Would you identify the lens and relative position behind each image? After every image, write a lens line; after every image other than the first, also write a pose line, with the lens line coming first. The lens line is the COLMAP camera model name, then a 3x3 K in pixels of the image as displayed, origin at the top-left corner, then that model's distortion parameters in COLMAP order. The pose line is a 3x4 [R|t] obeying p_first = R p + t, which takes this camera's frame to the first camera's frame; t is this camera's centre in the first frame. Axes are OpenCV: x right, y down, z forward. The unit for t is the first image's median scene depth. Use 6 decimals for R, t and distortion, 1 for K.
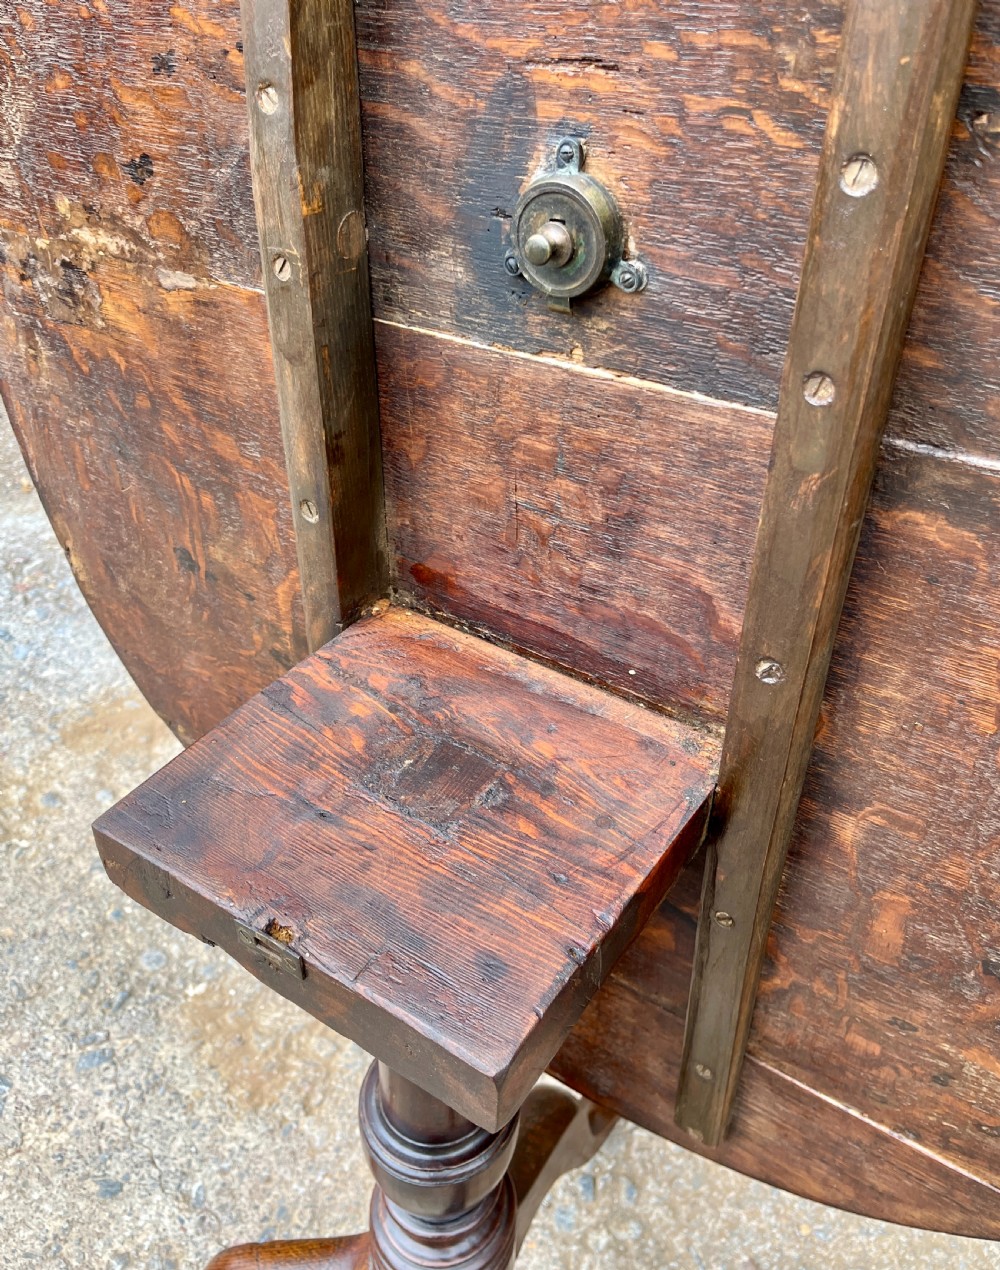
lens RADIAL K [[1088.0, 0, 501.9], [0, 1088.0, 606.5], [0, 0, 1]] dist [0.027349, -0.047935]
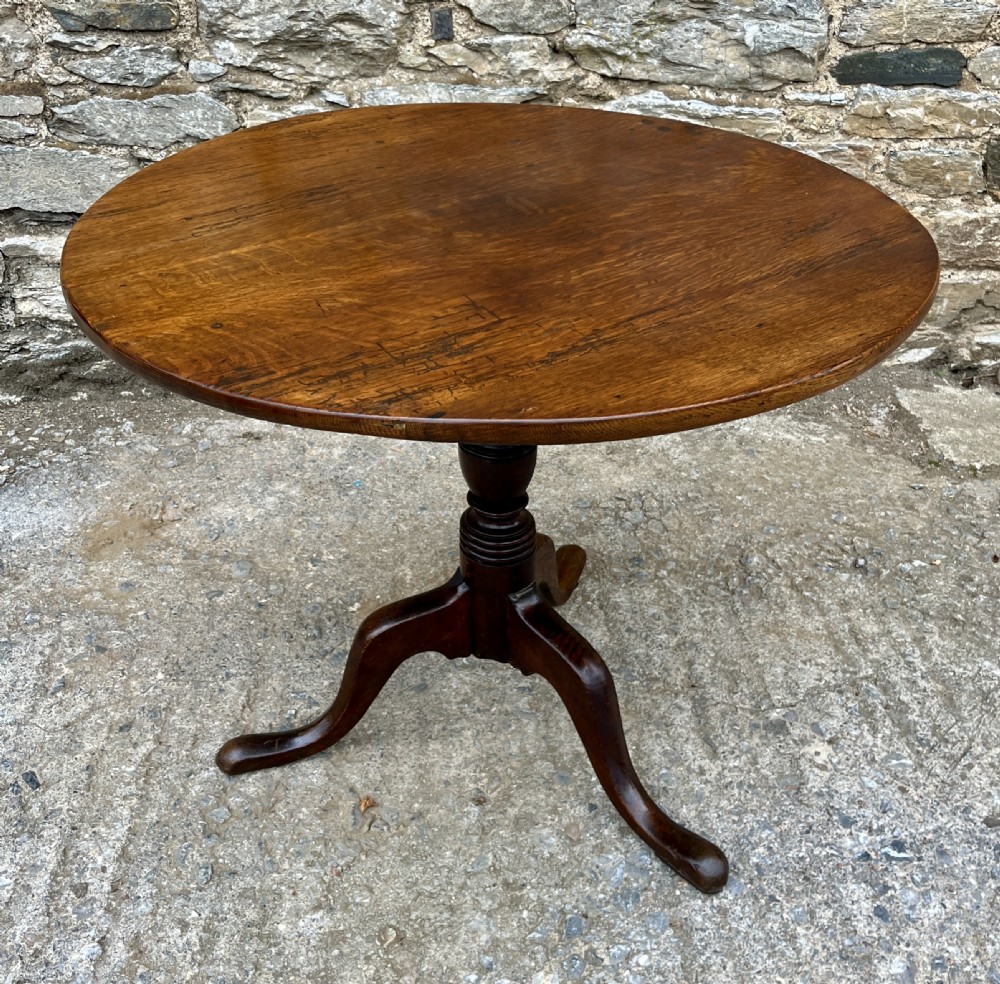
lens RADIAL K [[1134.4, 0, 501.6], [0, 1134.4, 425.4], [0, 0, 1]] dist [0.007274, 0.000000]
pose [[0.770672, -0.342724, 0.537220, -1.779272], [0.394783, 0.918564, 0.019666, 0.375387], [-0.500211, 0.196929, 0.843213, -0.828653]]
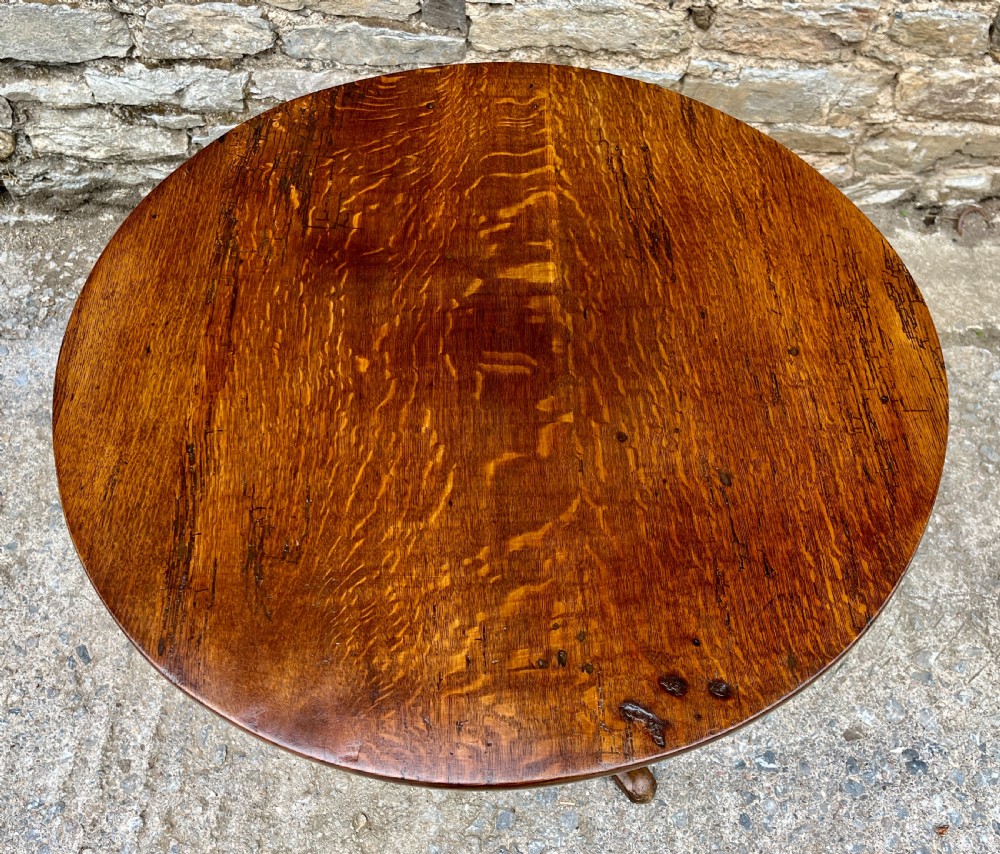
lens RADIAL K [[904.4, 0, 493.1], [0, 904.4, 410.1], [0, 0, 1]] dist [0.017651, -0.019321]
pose [[0.800914, -0.503111, 0.324678, -1.047826], [0.374169, 0.843848, 0.384602, -0.397955], [-0.467476, -0.186549, 0.864098, -0.604279]]
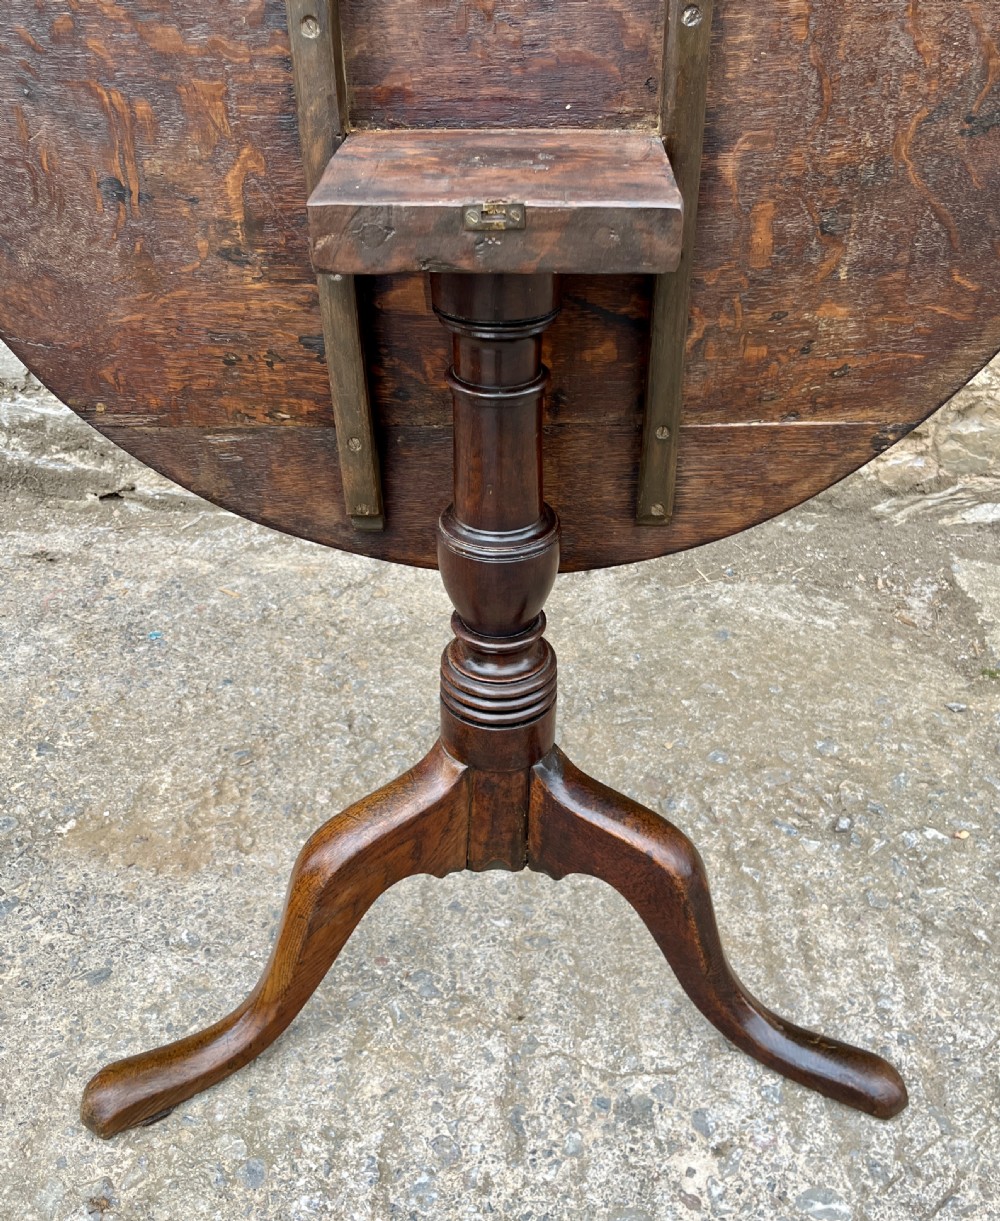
lens RADIAL K [[1165.3, 0, 521.2], [0, 1165.3, 615.0], [0, 0, 1]] dist [0.016367, 0.000000]
pose [[0.832565, -0.307757, 0.460566, -0.761917], [0.324898, 0.944727, 0.043961, 0.544965], [-0.448638, 0.113036, 0.886536, -0.233548]]
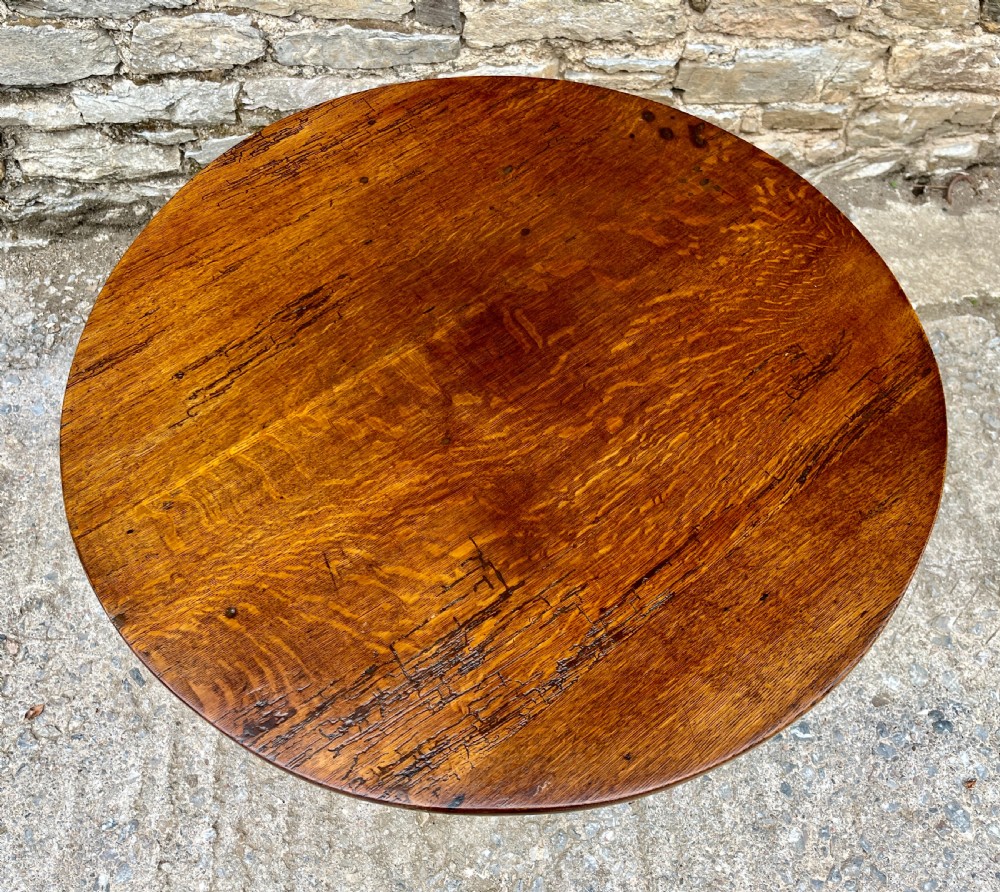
lens RADIAL K [[869.1, 0, 479.8], [0, 869.1, 452.0], [0, 0, 1]] dist [0.075800, -0.118588]
pose [[0.757800, -0.579180, 0.300482, -1.123067], [0.417874, 0.784479, 0.458229, -0.533360], [-0.501119, -0.221682, 0.836503, -0.471780]]
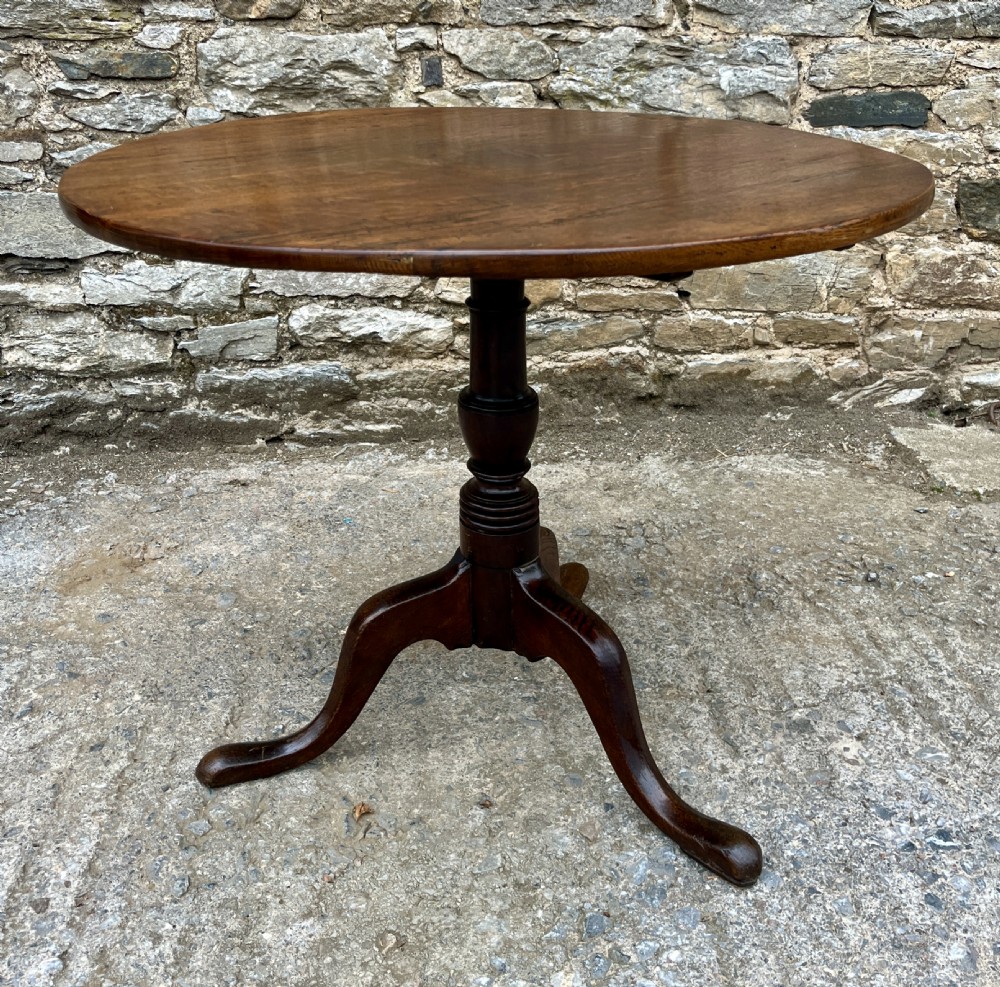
lens RADIAL K [[1134.4, 0, 511.4], [0, 1134.4, 365.5], [0, 0, 1]] dist [0.007274, 0.000000]
pose [[0.750644, -0.246534, 0.612988, -1.902170], [0.415157, 0.897740, -0.147331, 0.731242], [-0.513982, 0.365080, 0.776234, -0.658806]]
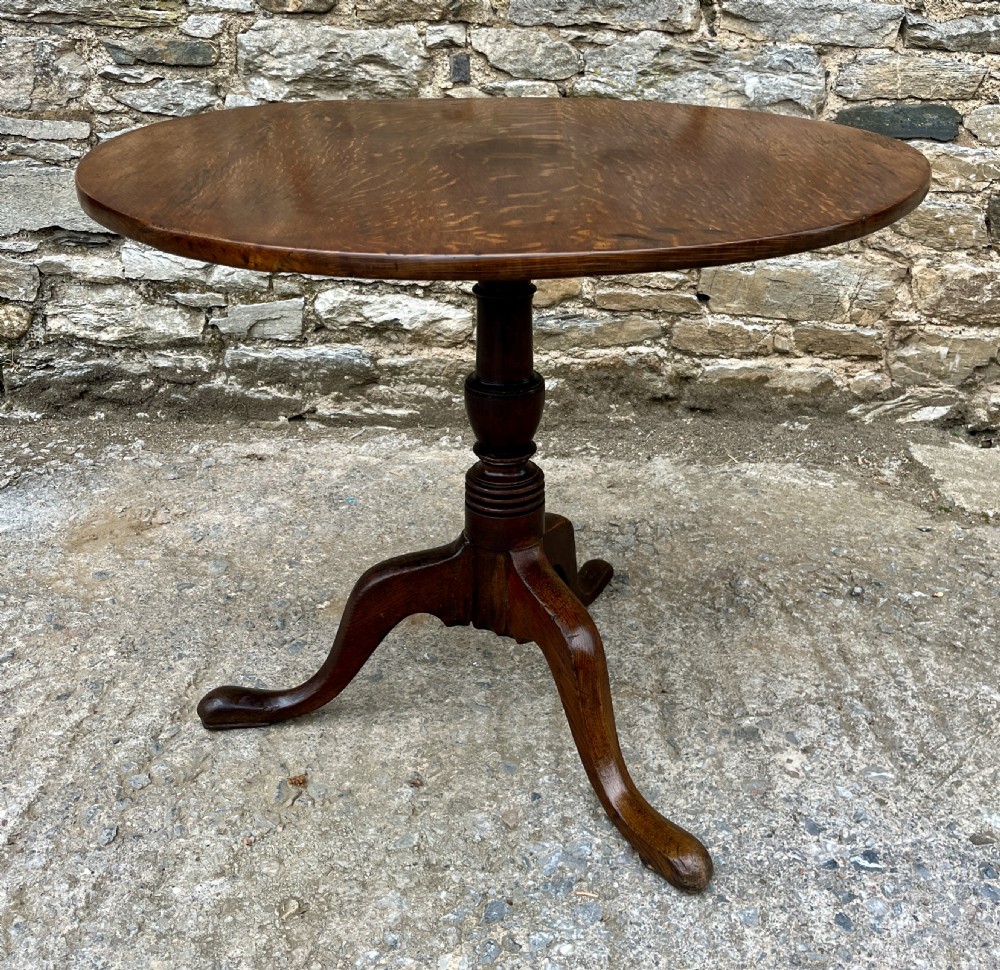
lens RADIAL K [[1118.0, 0, 518.1], [0, 1118.0, 338.1], [0, 0, 1]] dist [0.006191, 0.000000]
pose [[0.813282, -0.188764, 0.550401, -1.672169], [0.349395, 0.914825, -0.202527, 0.870862], [-0.465291, 0.357019, 0.809964, -0.806745]]
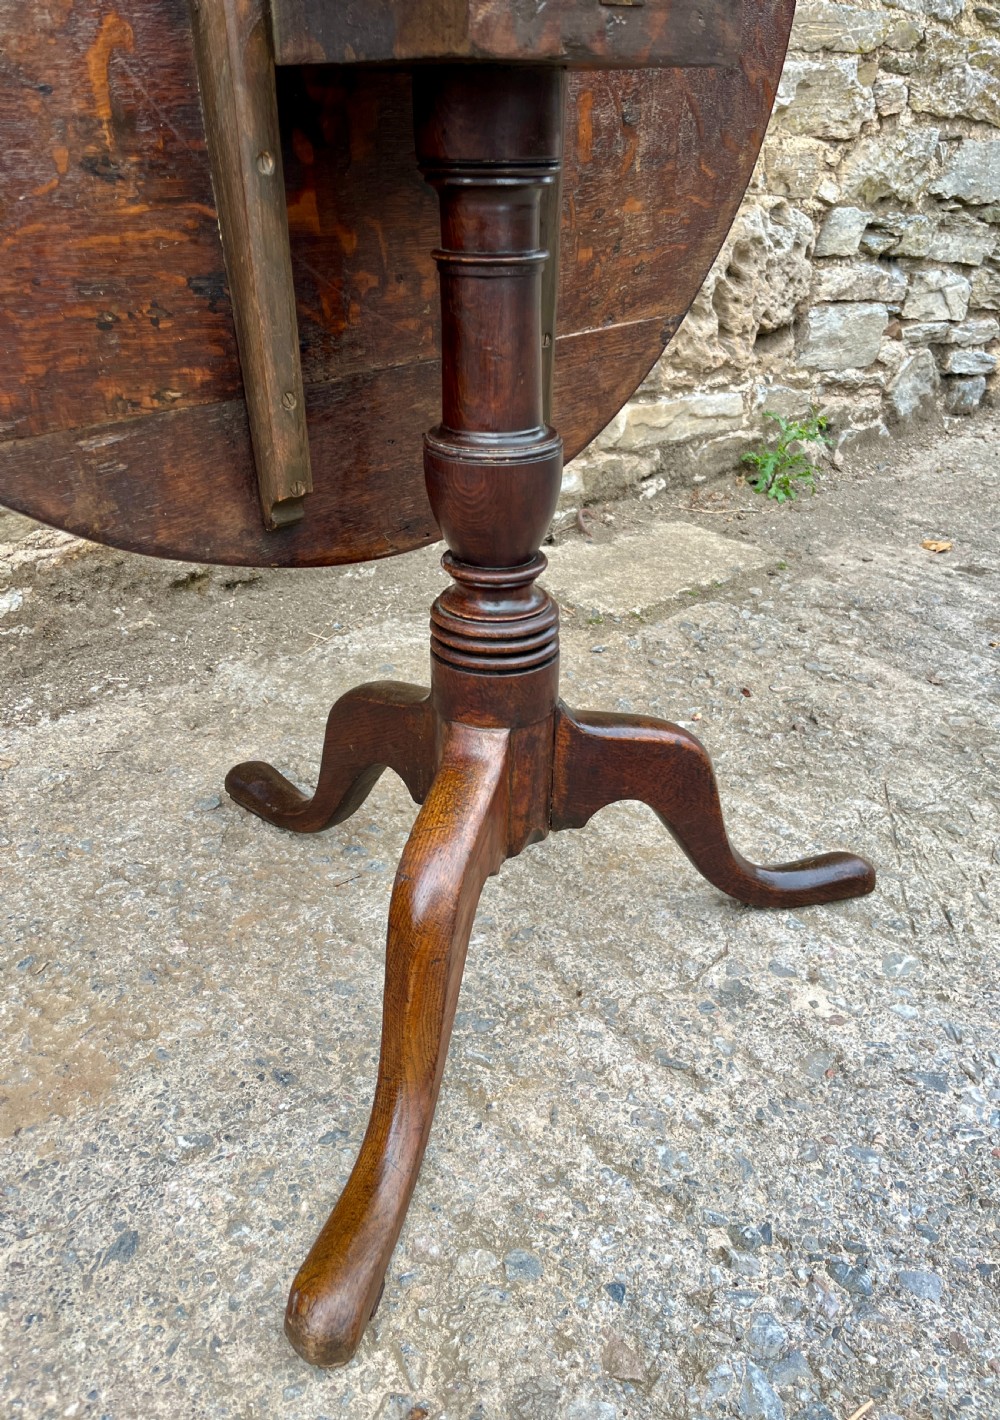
lens RADIAL K [[1084.9, 0, 520.4], [0, 1084.9, 725.3], [0, 0, 1]] dist [0.041394, -0.056746]
pose [[0.215093, -0.482178, 0.849258, -1.308791], [0.569388, 0.768432, 0.292078, 0.394188], [-0.793431, 0.420734, 0.439831, 0.640386]]
